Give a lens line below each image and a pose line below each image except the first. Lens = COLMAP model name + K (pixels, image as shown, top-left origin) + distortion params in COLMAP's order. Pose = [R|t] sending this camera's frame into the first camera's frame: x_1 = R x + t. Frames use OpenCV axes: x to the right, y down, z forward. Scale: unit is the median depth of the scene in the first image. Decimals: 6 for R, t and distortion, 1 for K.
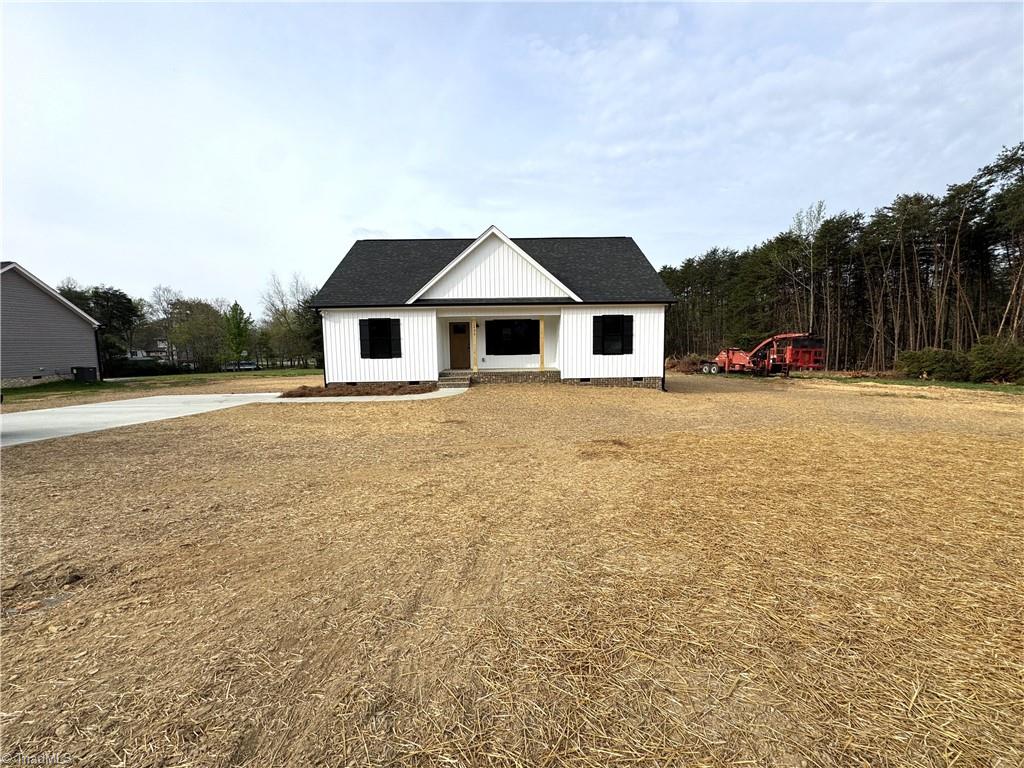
lens RADIAL K [[411.1, 0, 512.0], [0, 411.1, 384.0], [0, 0, 1]] dist [-0.002590, -0.000104]
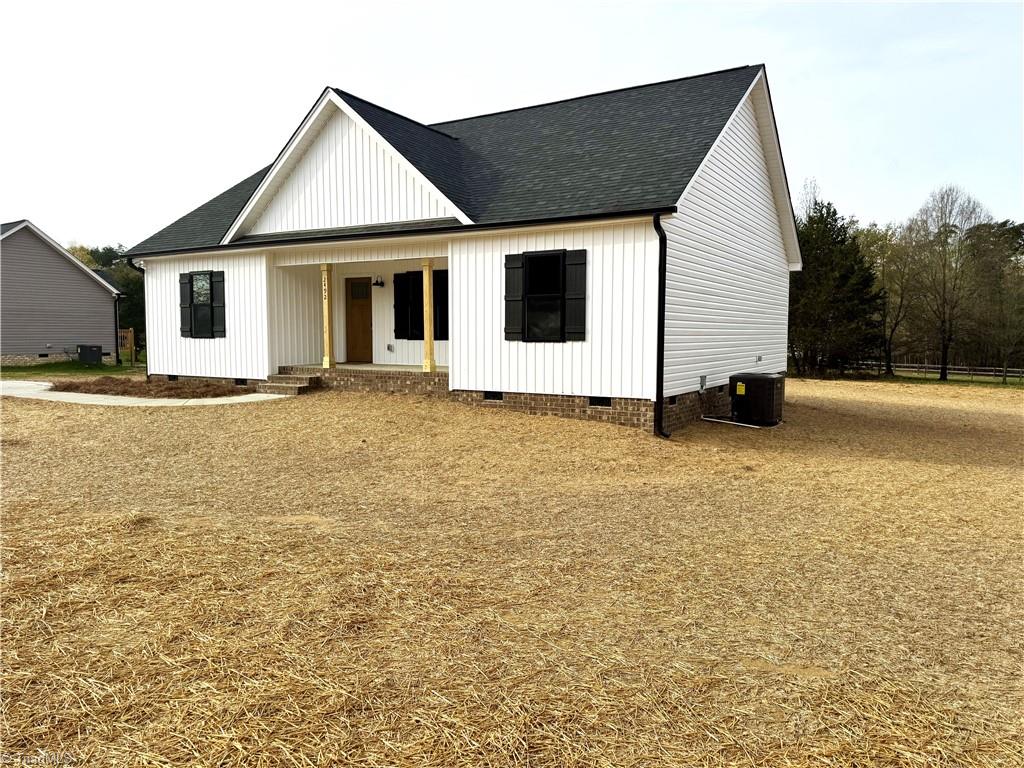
lens RADIAL K [[722.8, 0, 512.0], [0, 722.8, 384.0], [0, 0, 1]] dist [0.093864, -0.105392]
pose [[0.846729, 0.054301, -0.529246, 0.631216], [-0.068990, 0.997585, -0.008022, -0.017724], [0.527532, 0.043306, 0.848430, 0.332843]]
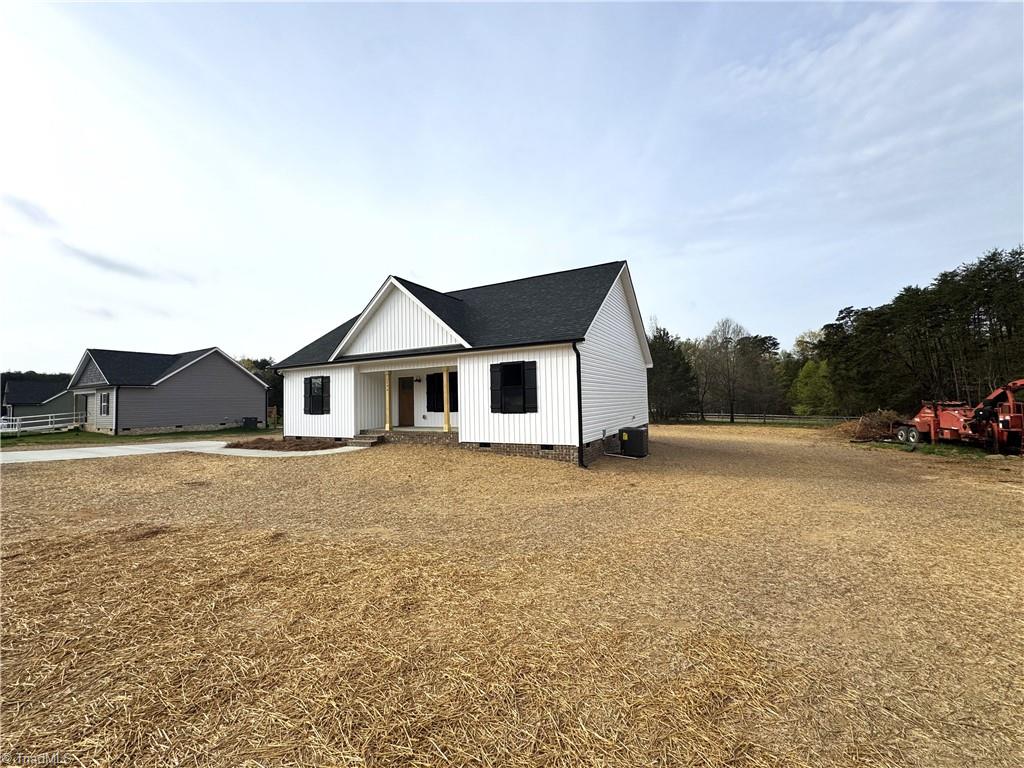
lens RADIAL K [[411.9, 0, 512.0], [0, 411.9, 384.0], [0, 0, 1]] dist [0.006584, 0.000025]
pose [[0.869419, -0.024226, -0.493482, 0.626593], [-0.039880, 0.992097, -0.118964, -0.034237], [0.492464, 0.123110, 0.861582, 0.334434]]
